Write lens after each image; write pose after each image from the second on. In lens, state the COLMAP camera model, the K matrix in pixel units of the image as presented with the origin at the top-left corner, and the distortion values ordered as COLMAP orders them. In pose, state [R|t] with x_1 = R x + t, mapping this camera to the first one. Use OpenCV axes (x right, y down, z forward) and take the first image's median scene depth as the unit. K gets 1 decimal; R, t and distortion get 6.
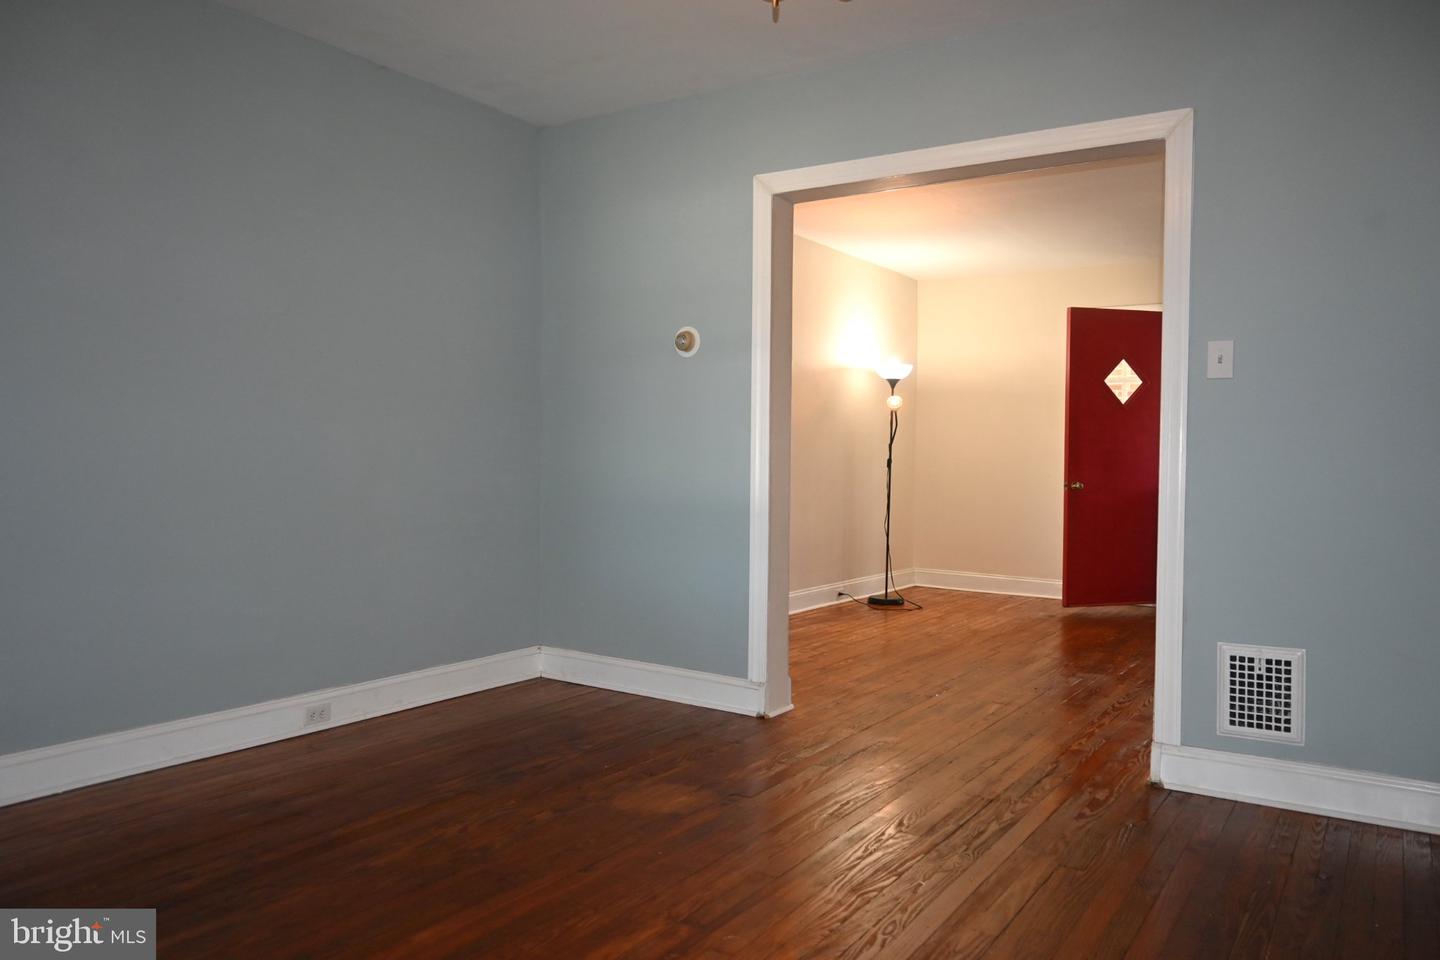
lens RADIAL K [[1020.1, 0, 720.0], [0, 1020.1, 480.0], [0, 0, 1]] dist [0.000832, 0.003149]
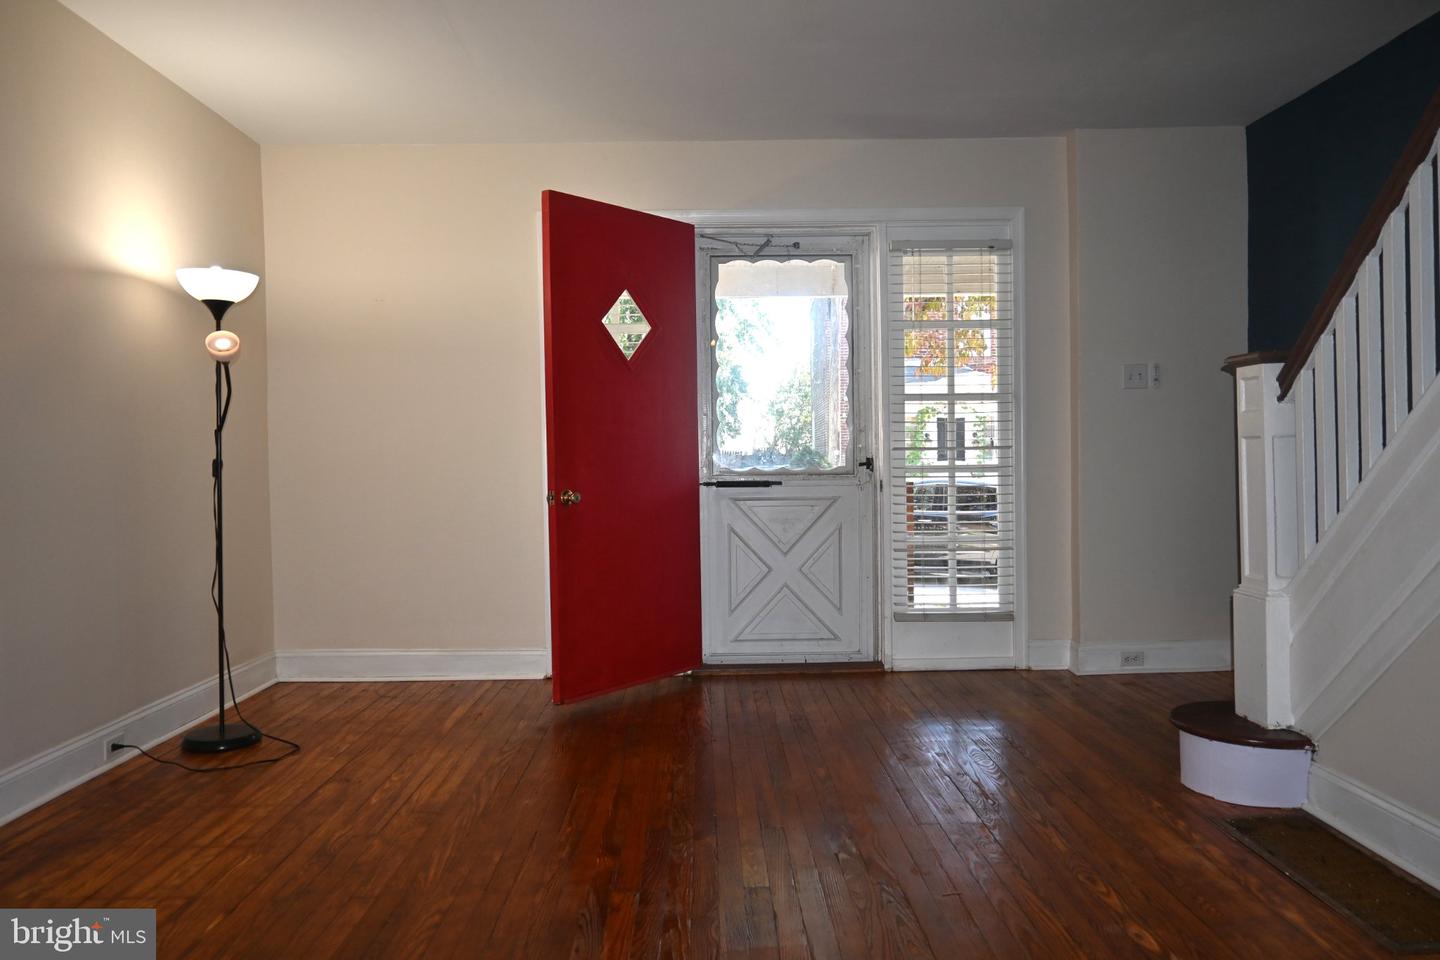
lens RADIAL K [[1020.1, 0, 720.0], [0, 1020.1, 480.0], [0, 0, 1]] dist [0.000832, 0.003149]
pose [[0.813137, -0.035636, 0.580980, 0.078013], [0.041094, 0.999148, 0.003770, -0.002607], [-0.580619, 0.020809, 0.813909, 0.464542]]
